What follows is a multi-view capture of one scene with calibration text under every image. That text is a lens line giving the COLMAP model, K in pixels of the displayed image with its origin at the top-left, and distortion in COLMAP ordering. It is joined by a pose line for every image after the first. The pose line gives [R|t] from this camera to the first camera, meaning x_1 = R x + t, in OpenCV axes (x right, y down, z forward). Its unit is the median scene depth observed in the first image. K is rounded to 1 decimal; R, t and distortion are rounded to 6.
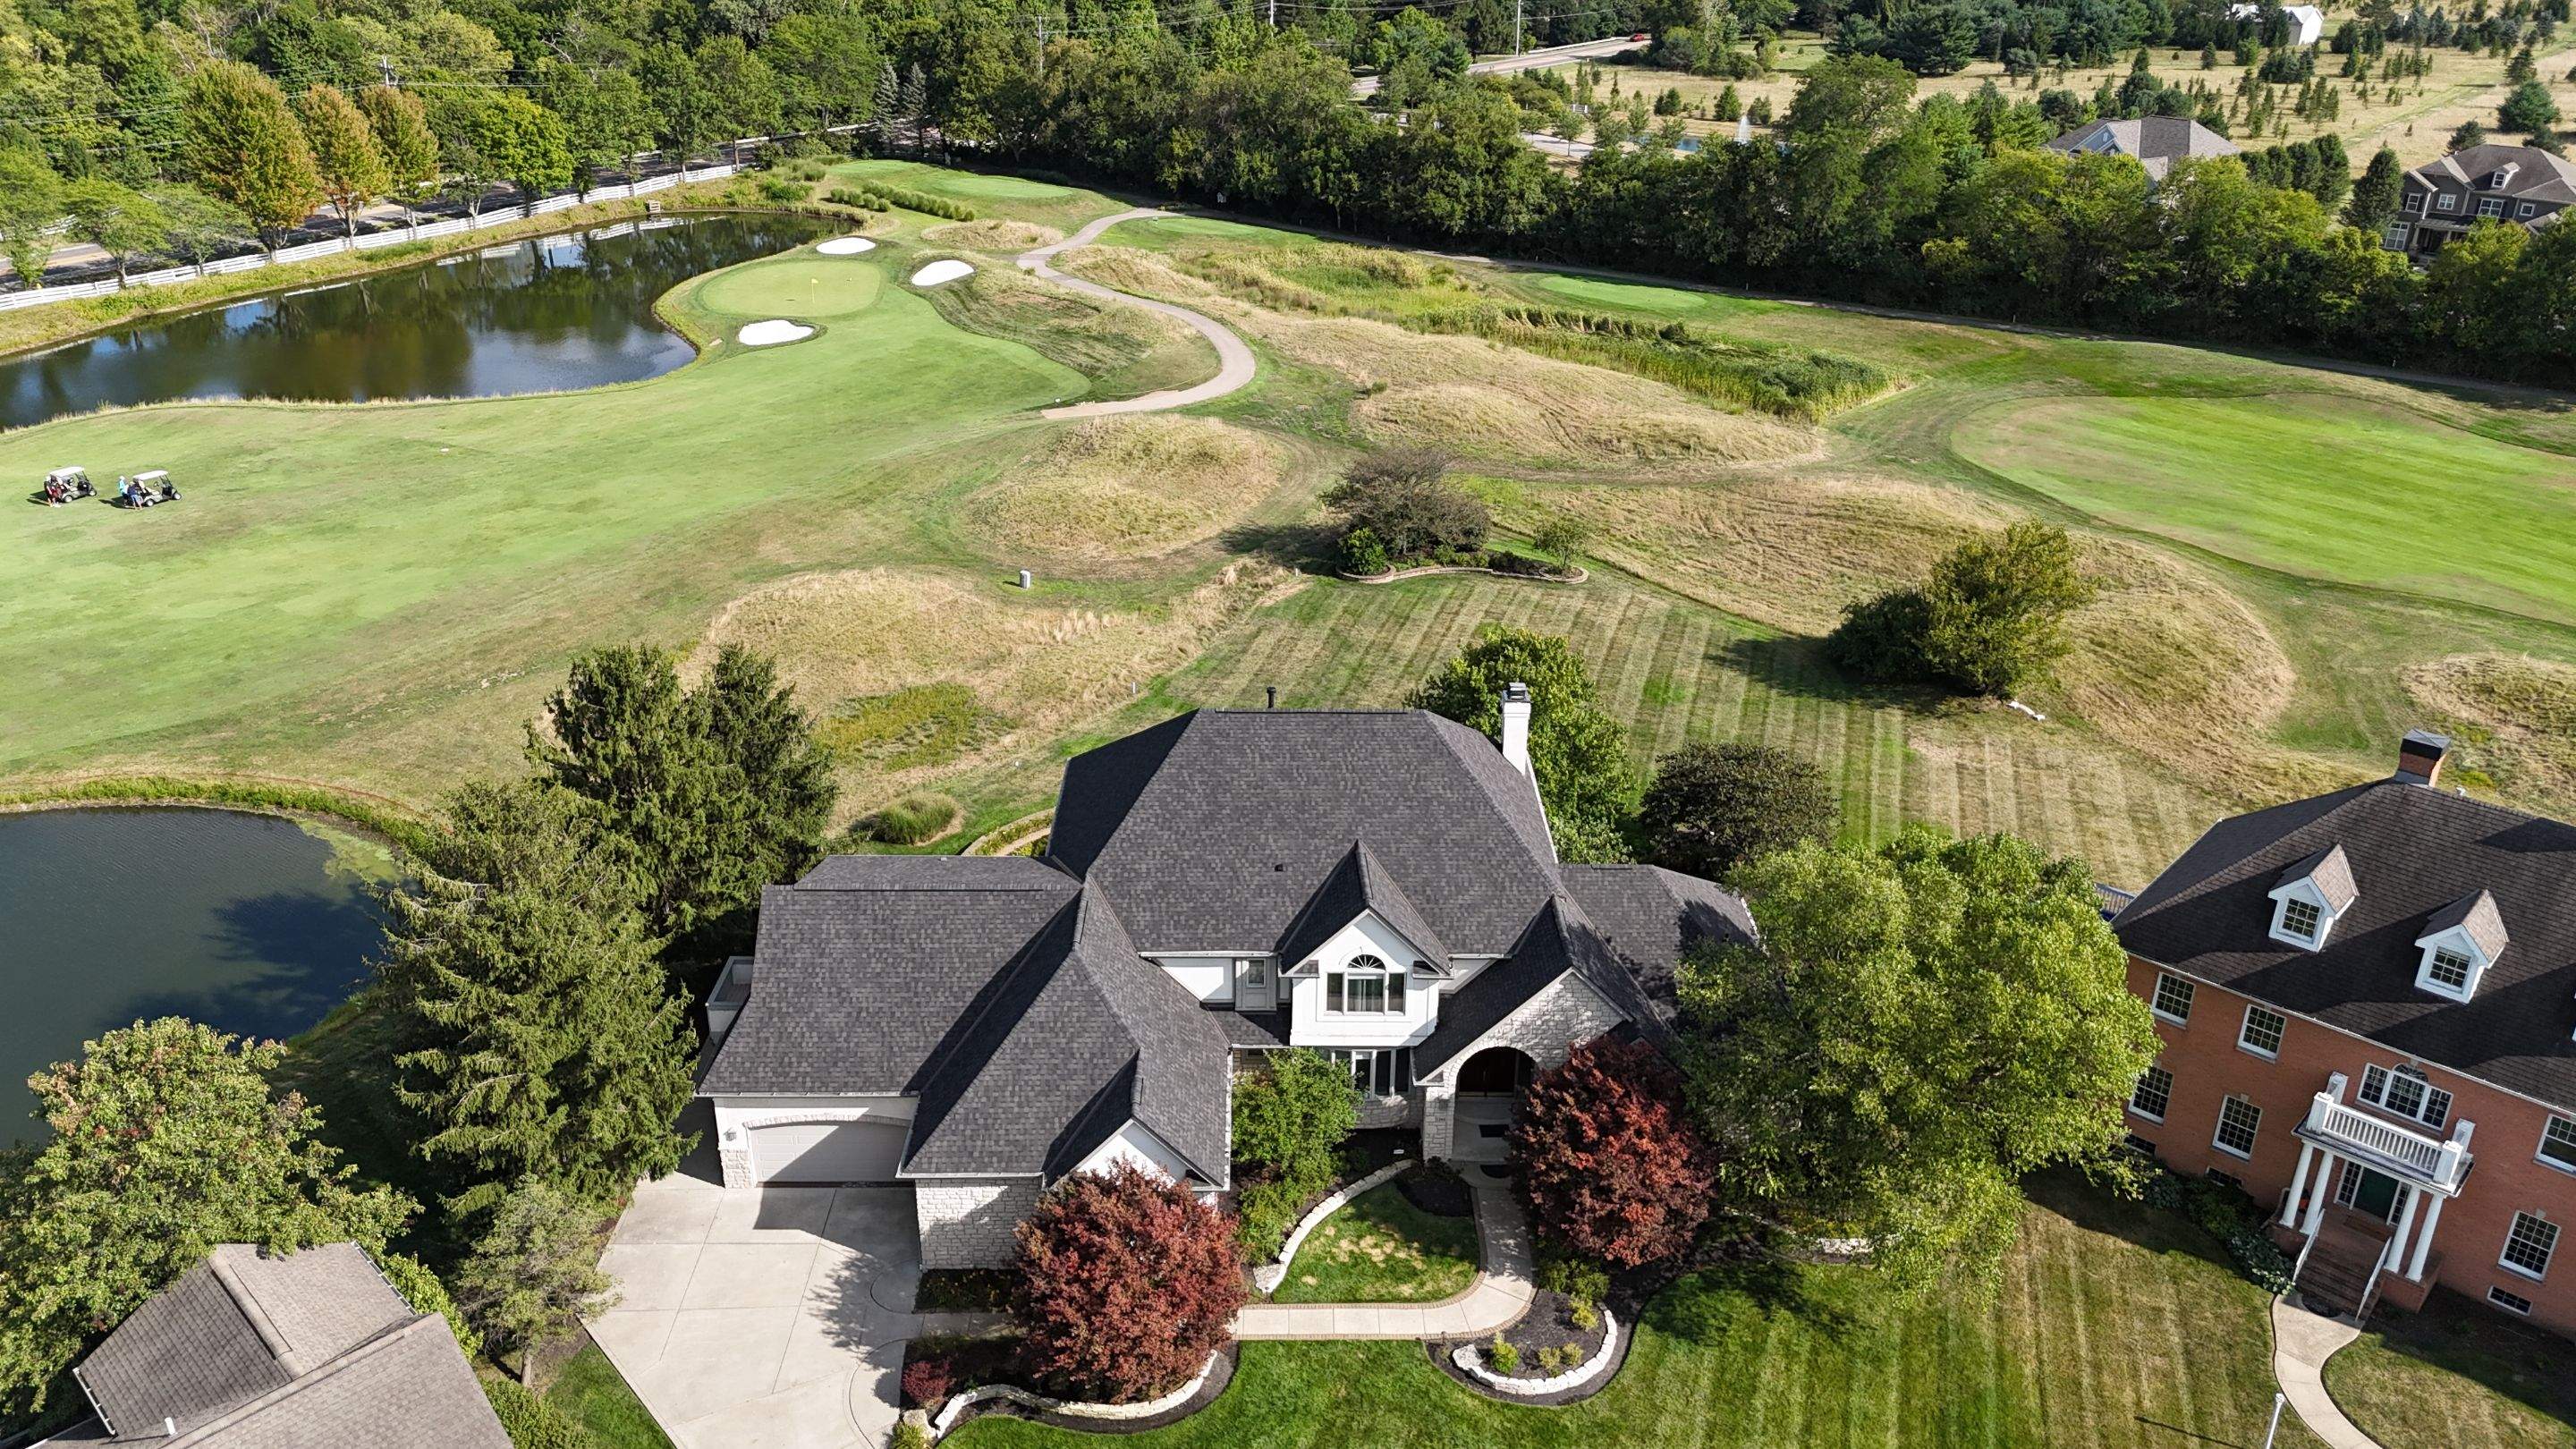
lens RADIAL K [[1894.6, 0, 1278.2], [0, 1894.6, 711.1], [0, 0, 1]] dist [0.069214, -0.059327]
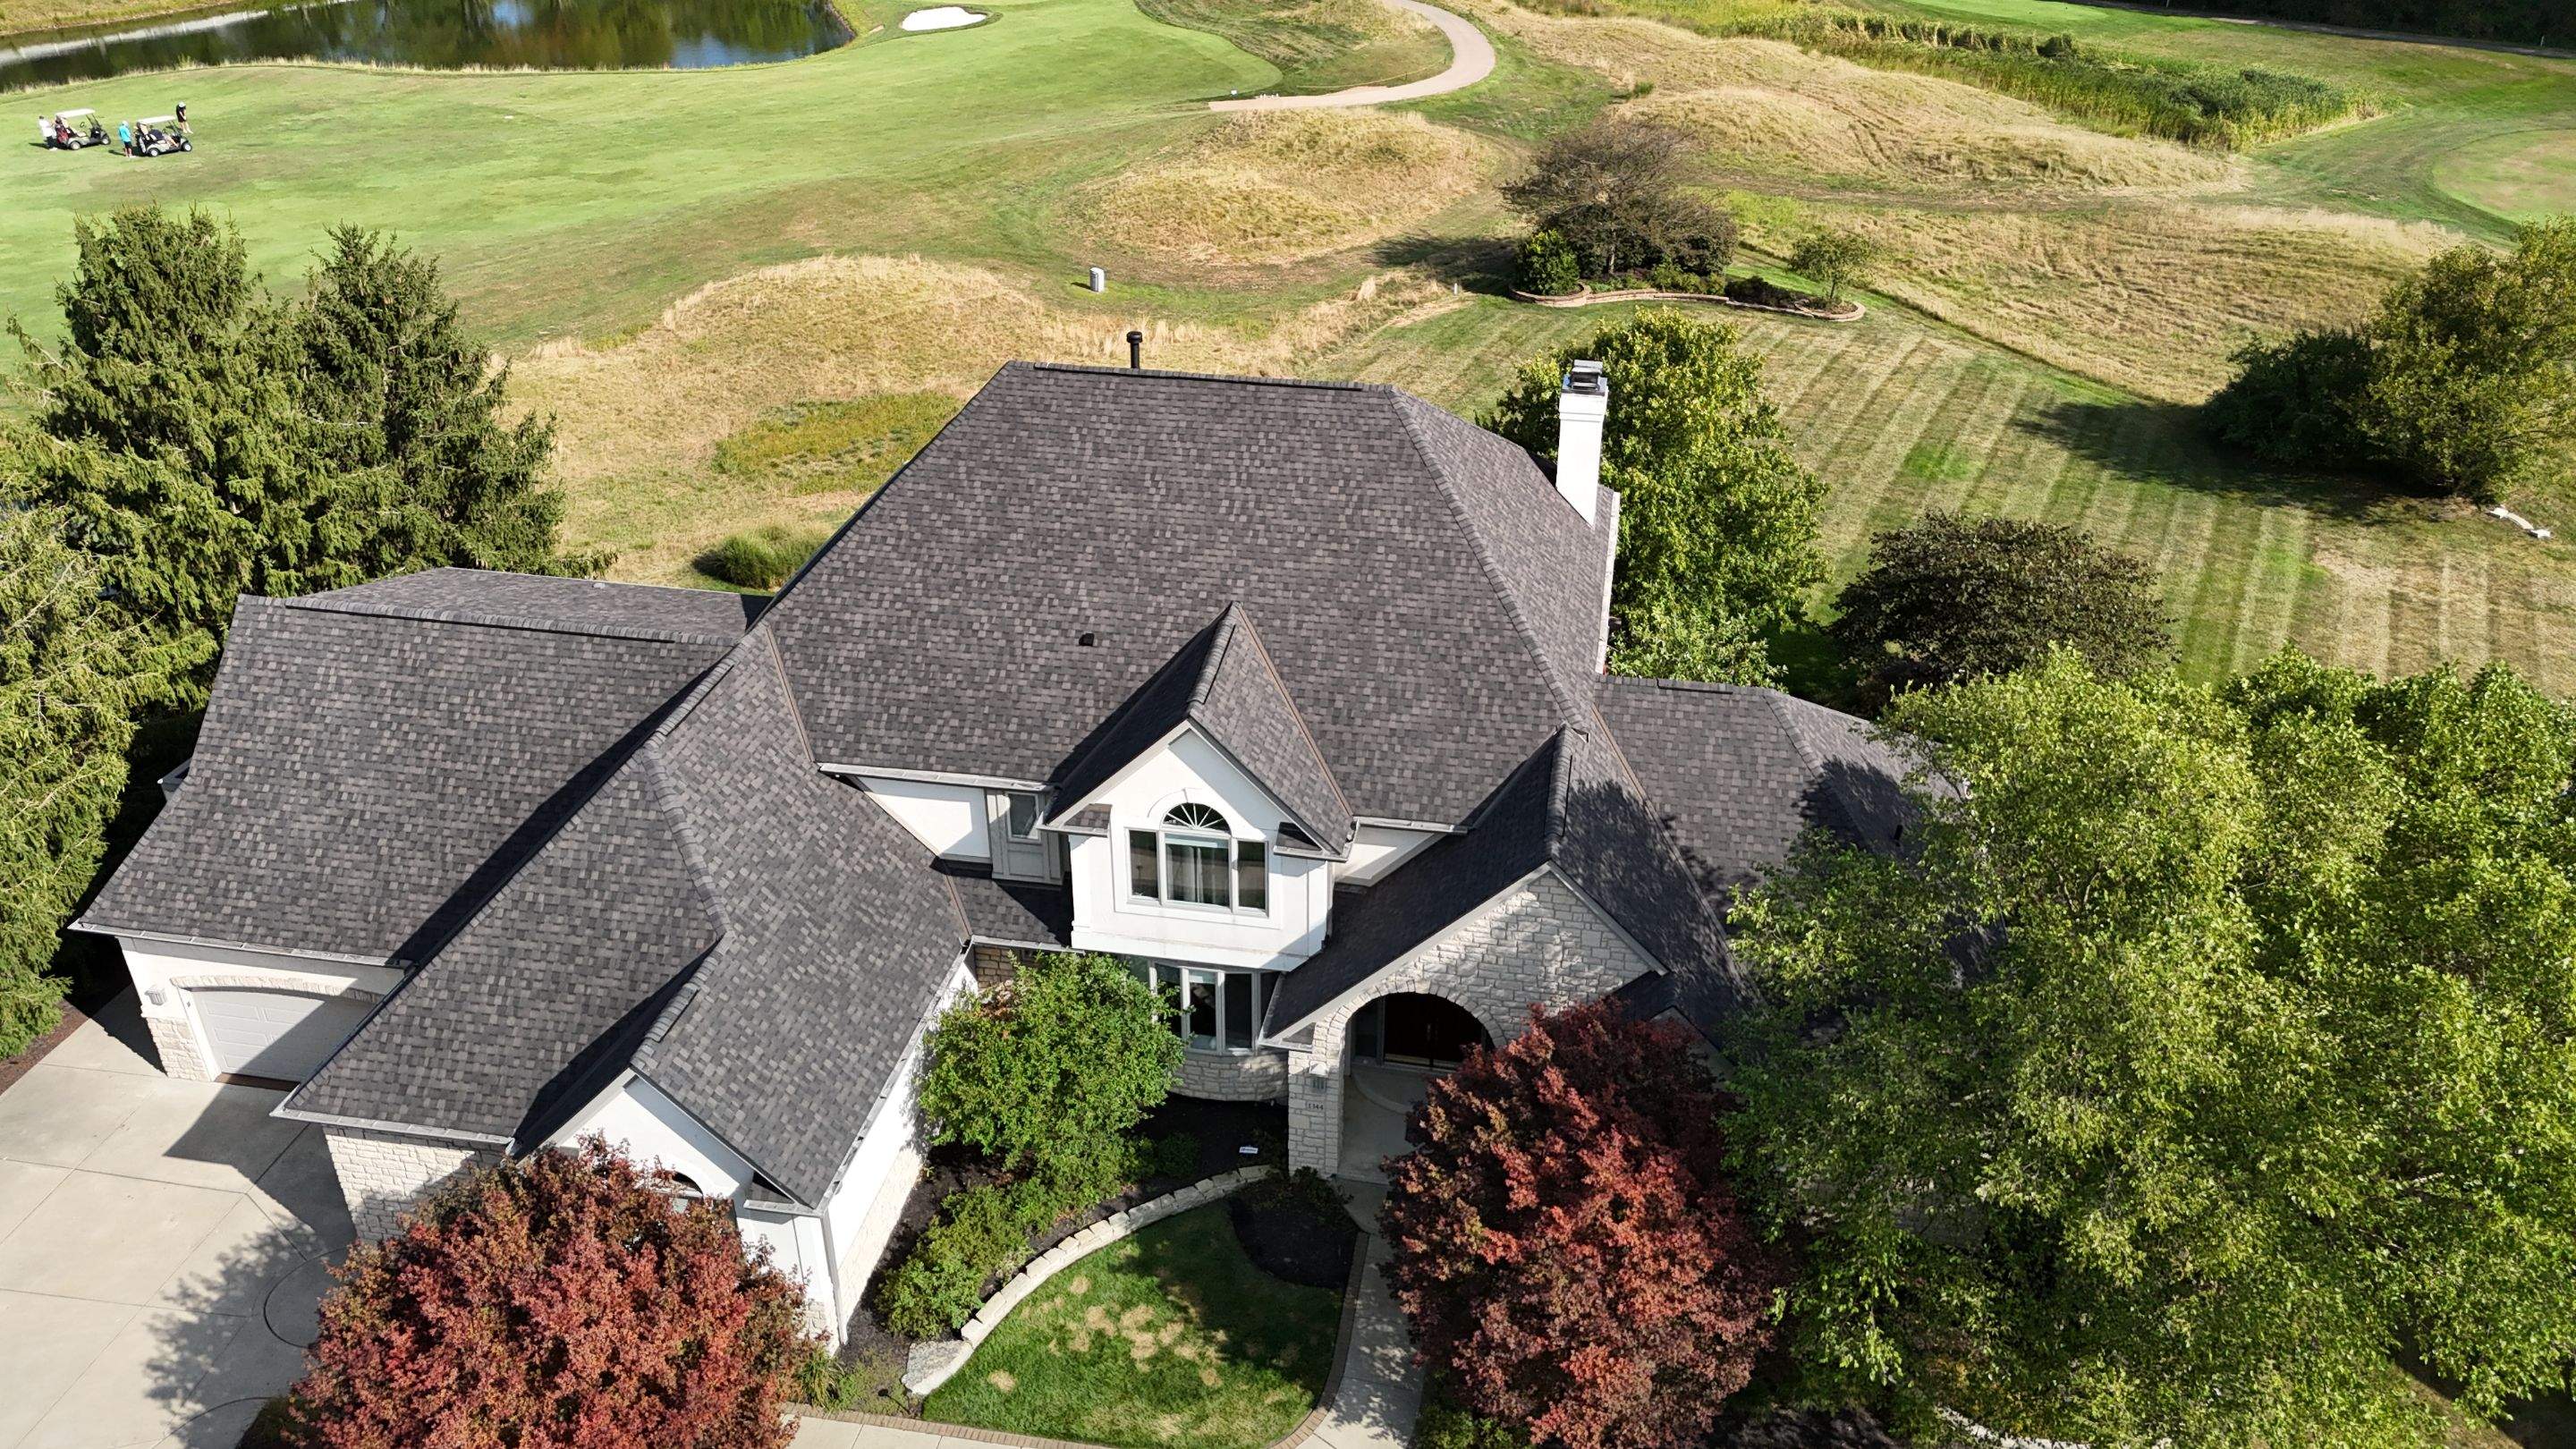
lens RADIAL K [[1894.6, 0, 1281.1], [0, 1894.6, 720.1], [0, 0, 1]] dist [0.069214, -0.059327]
pose [[0.981825, 0.085671, -0.169353, 0.128727], [-0.069387, 0.992580, 0.099849, 0.038273], [0.176651, -0.086283, 0.980484, 0.372241]]
